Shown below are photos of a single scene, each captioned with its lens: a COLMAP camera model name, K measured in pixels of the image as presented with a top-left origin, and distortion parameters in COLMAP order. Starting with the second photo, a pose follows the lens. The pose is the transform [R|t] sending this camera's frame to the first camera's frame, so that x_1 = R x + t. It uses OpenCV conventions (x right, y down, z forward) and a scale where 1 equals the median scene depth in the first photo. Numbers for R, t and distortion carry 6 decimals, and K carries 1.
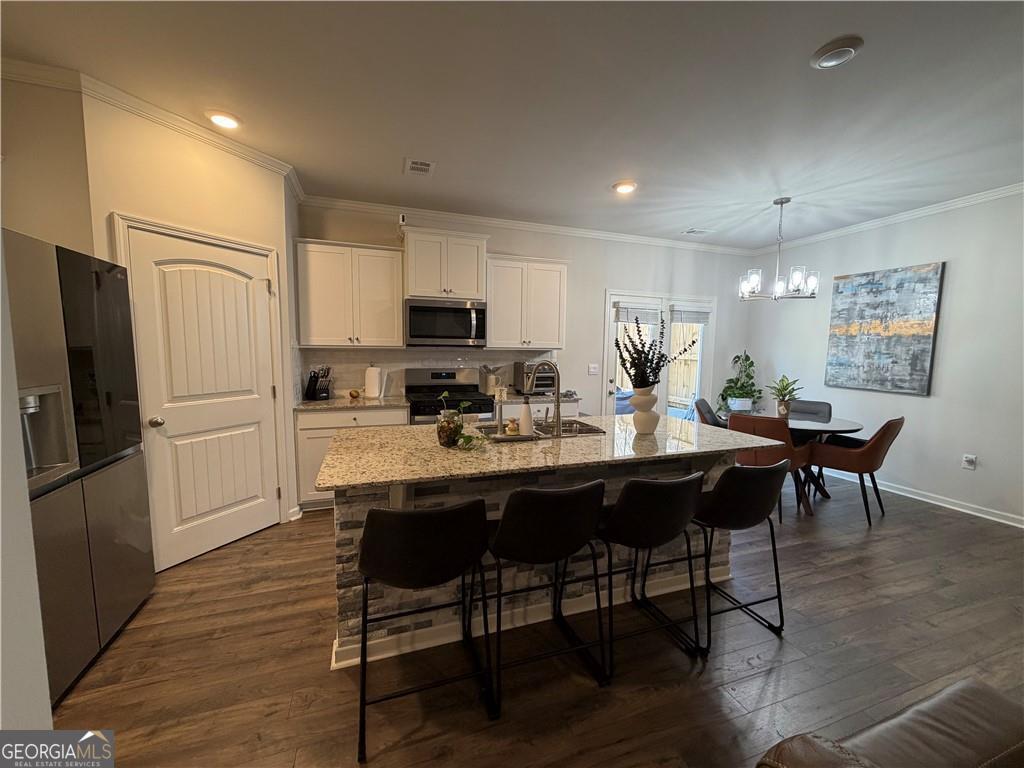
lens RADIAL K [[409.0, 0, 510.0], [0, 409.0, 385.9], [0, 0, 1]] dist [0.001159, -0.000390]
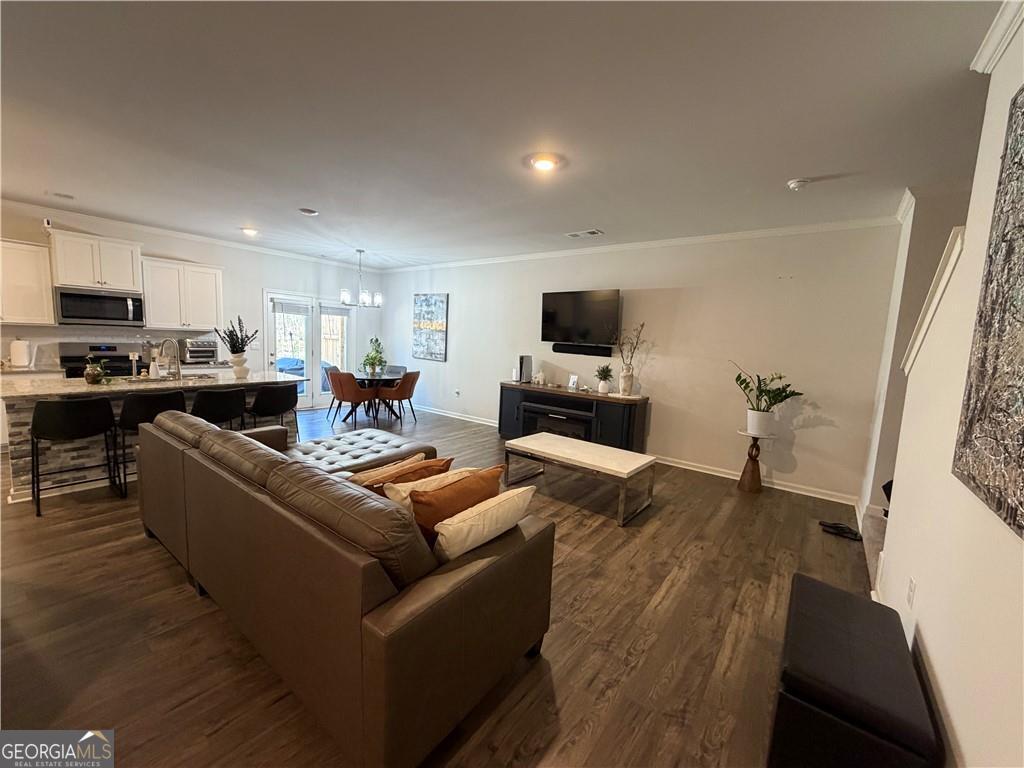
lens RADIAL K [[409.0, 0, 511.0], [0, 409.0, 384.0], [0, 0, 1]] dist [0.001159, -0.000390]
pose [[0.837846, -0.036215, 0.544704, 0.213410], [0.013443, 0.998863, 0.045732, 0.045876], [-0.545741, -0.030994, 0.837381, -0.795177]]
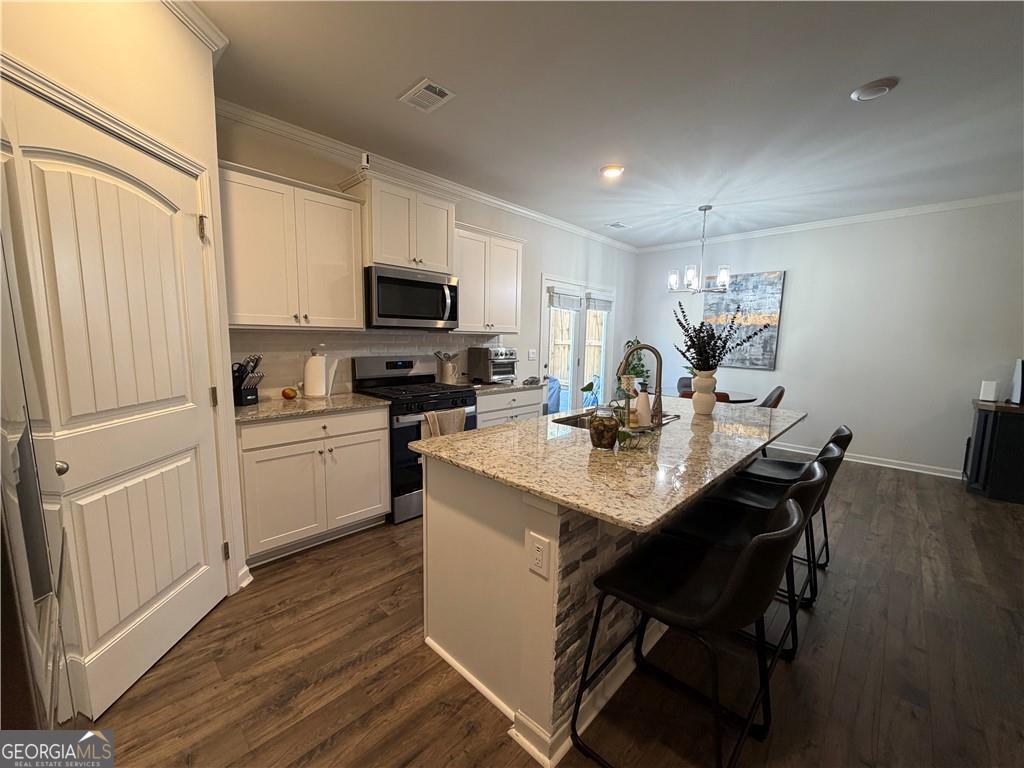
lens RADIAL K [[409.0, 0, 510.7], [0, 409.0, 385.9], [0, 0, 1]] dist [0.001159, -0.000390]
pose [[0.893148, -0.049727, 0.447004, -0.358040], [0.034754, 0.998528, 0.041641, -0.010237], [-0.448417, -0.021656, 0.893562, 0.179664]]
